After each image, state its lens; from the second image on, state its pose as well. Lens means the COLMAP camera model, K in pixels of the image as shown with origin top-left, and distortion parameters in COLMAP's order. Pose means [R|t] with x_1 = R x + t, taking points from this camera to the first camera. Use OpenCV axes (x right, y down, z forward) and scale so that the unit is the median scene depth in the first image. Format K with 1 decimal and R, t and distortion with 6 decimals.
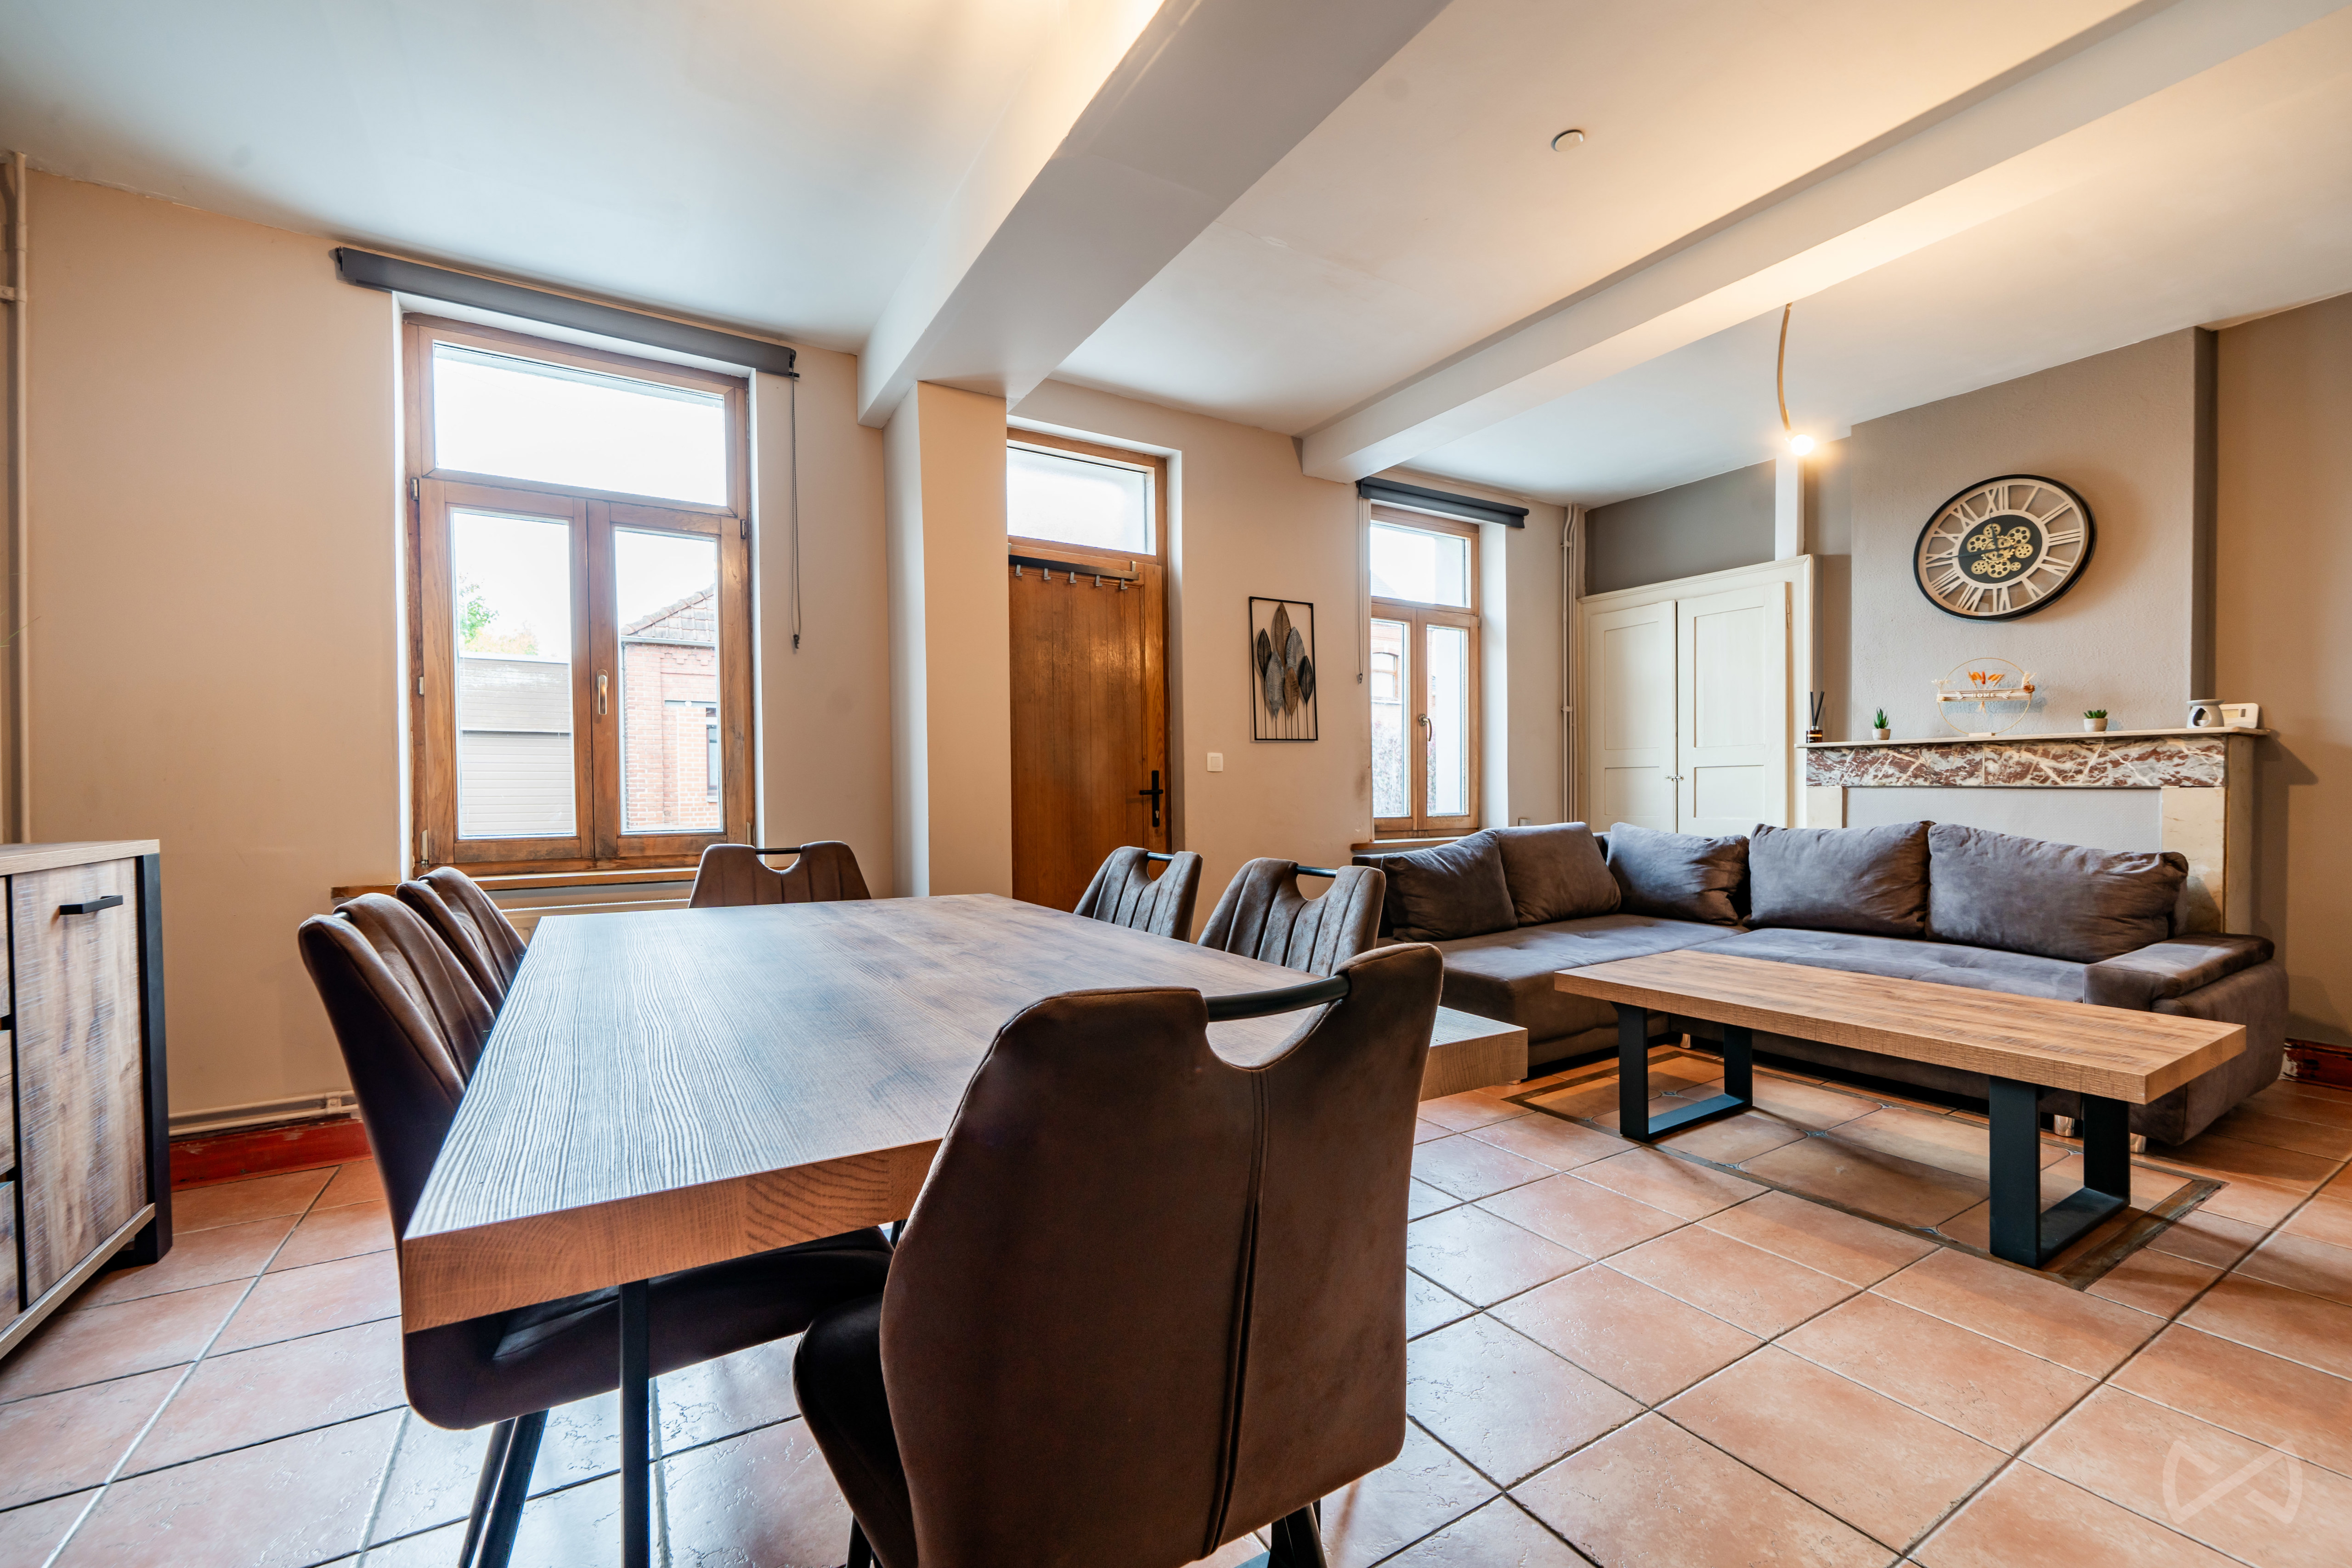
lens RADIAL K [[957.5, 0, 1168.3], [0, 957.5, 800.6], [0, 0, 1]] dist [-0.009396, 0.008877]
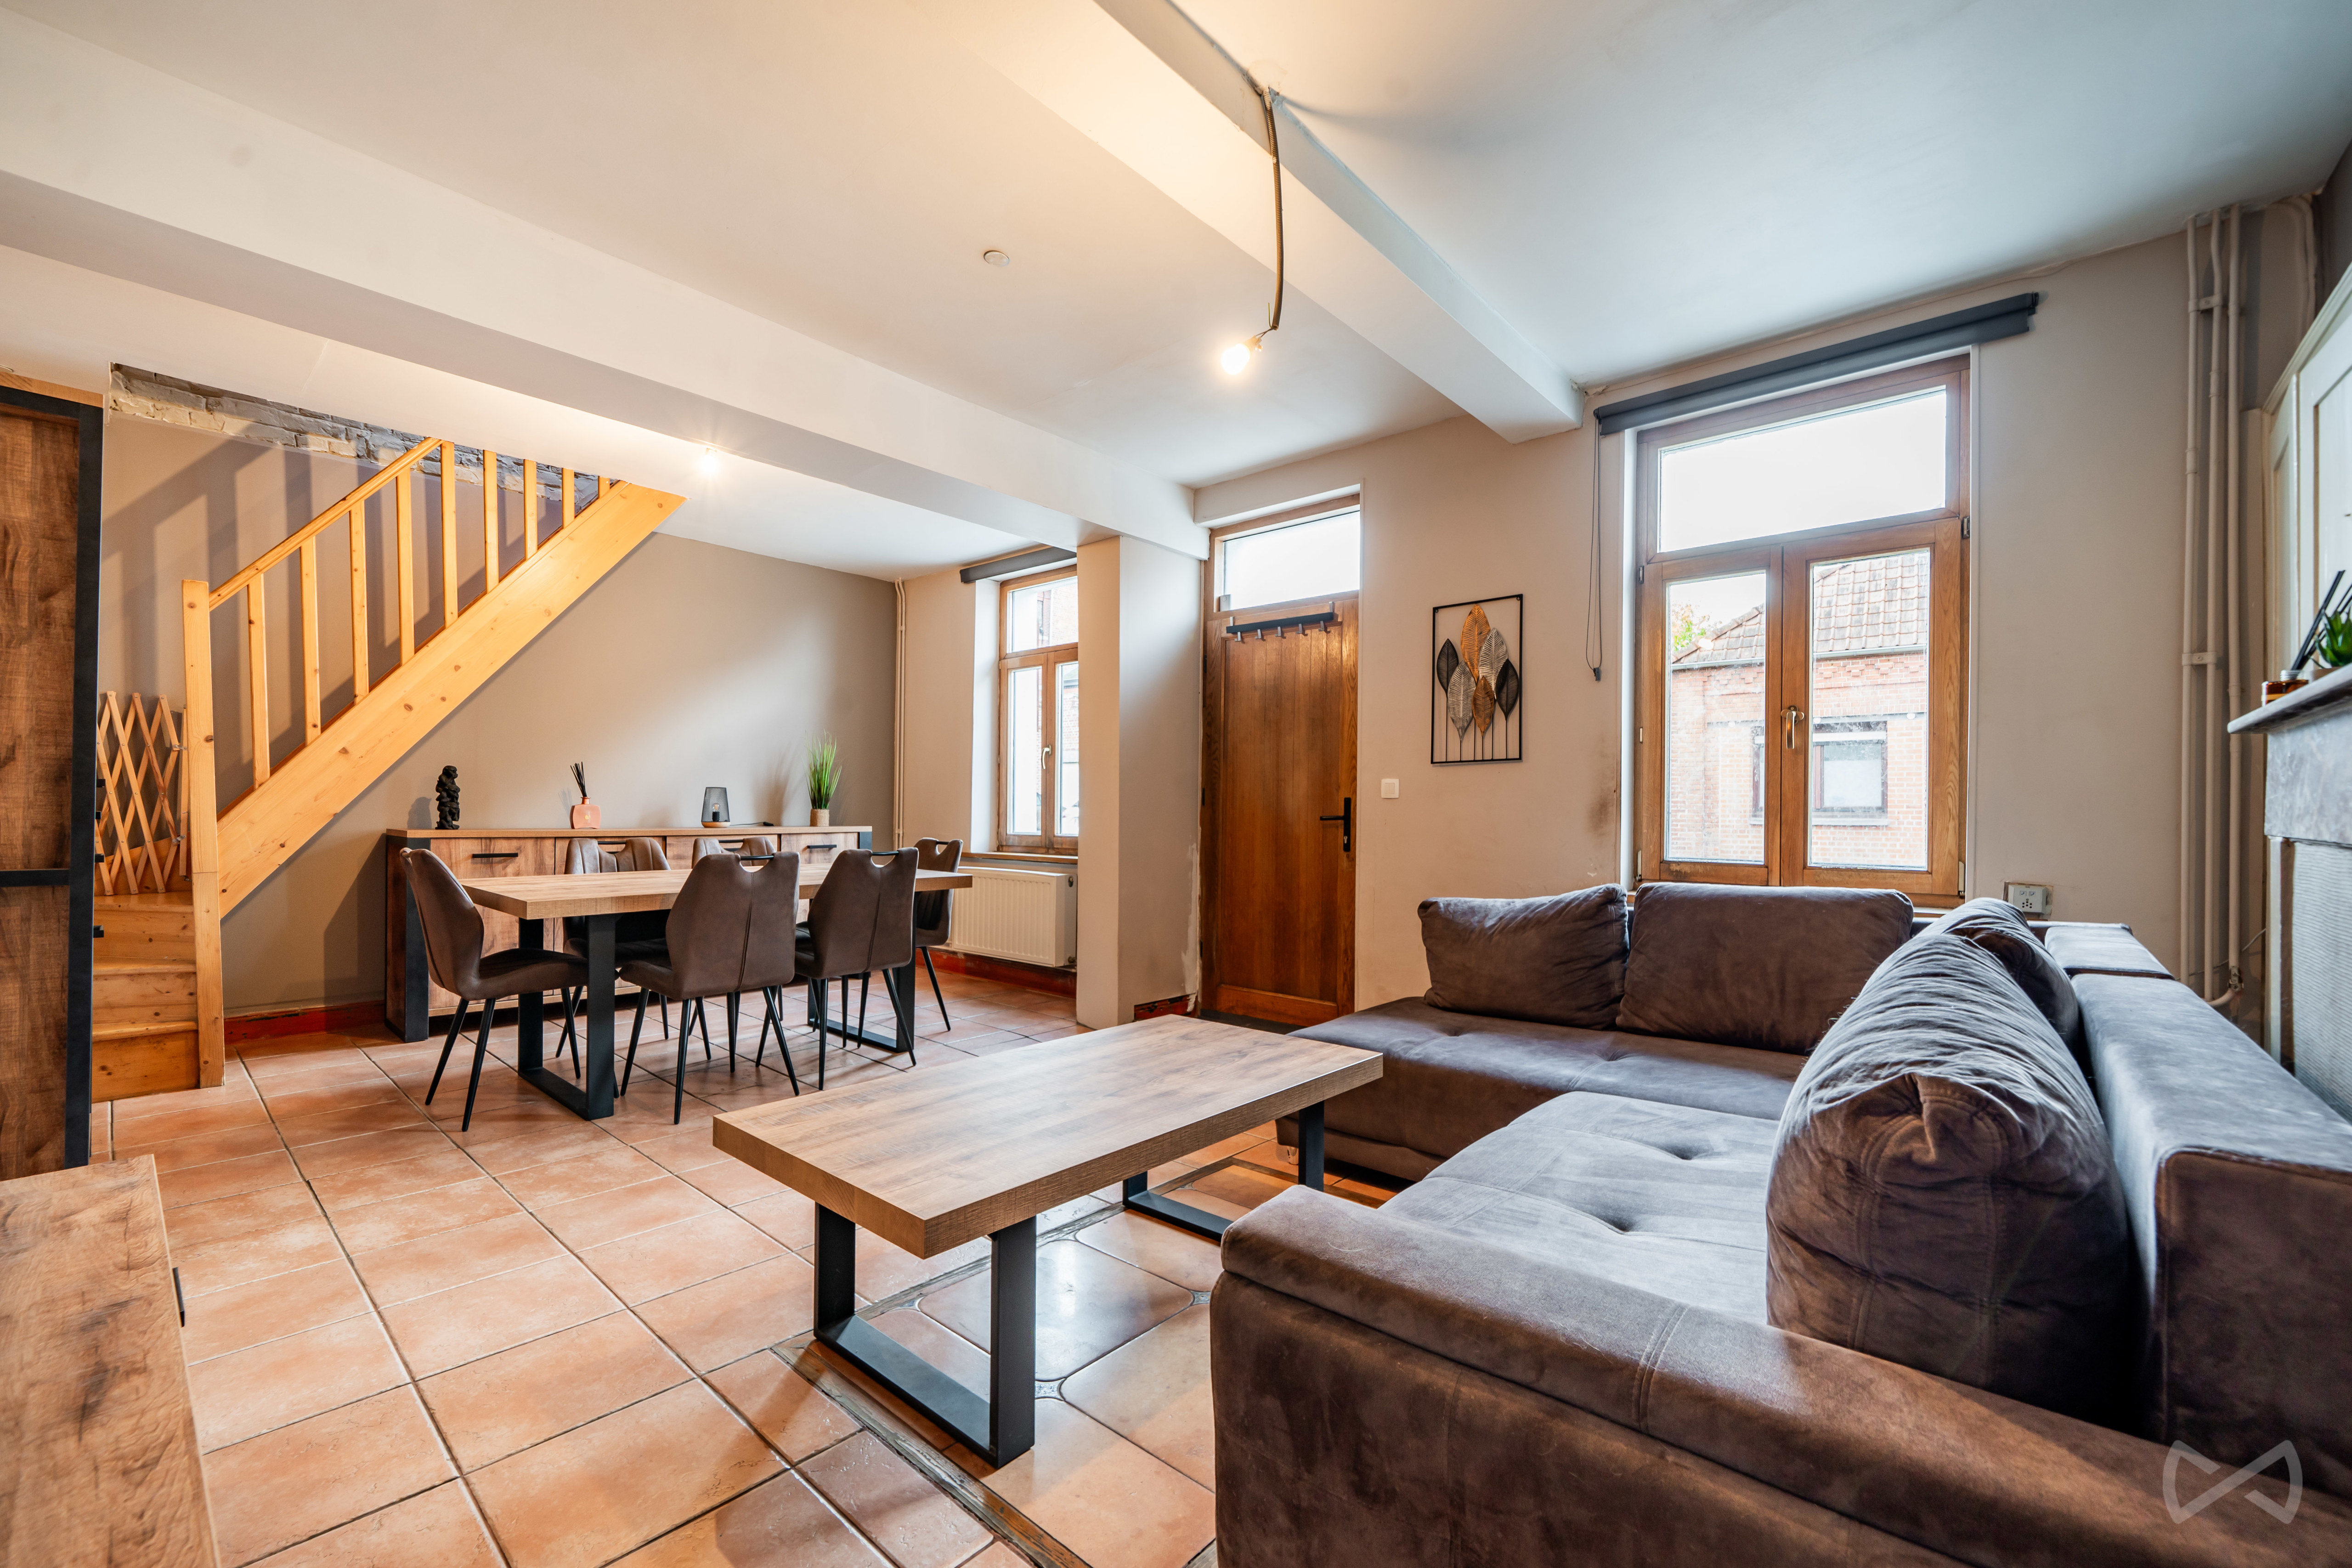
lens RADIAL K [[957.5, 0, 1168.3], [0, 957.5, 800.6], [0, 0, 1]] dist [-0.009396, 0.008877]
pose [[0.298821, -0.006993, -0.954284, 0.860285], [-0.037689, 0.999107, -0.019123, -0.000741], [0.953565, 0.041680, 0.298290, 0.476404]]
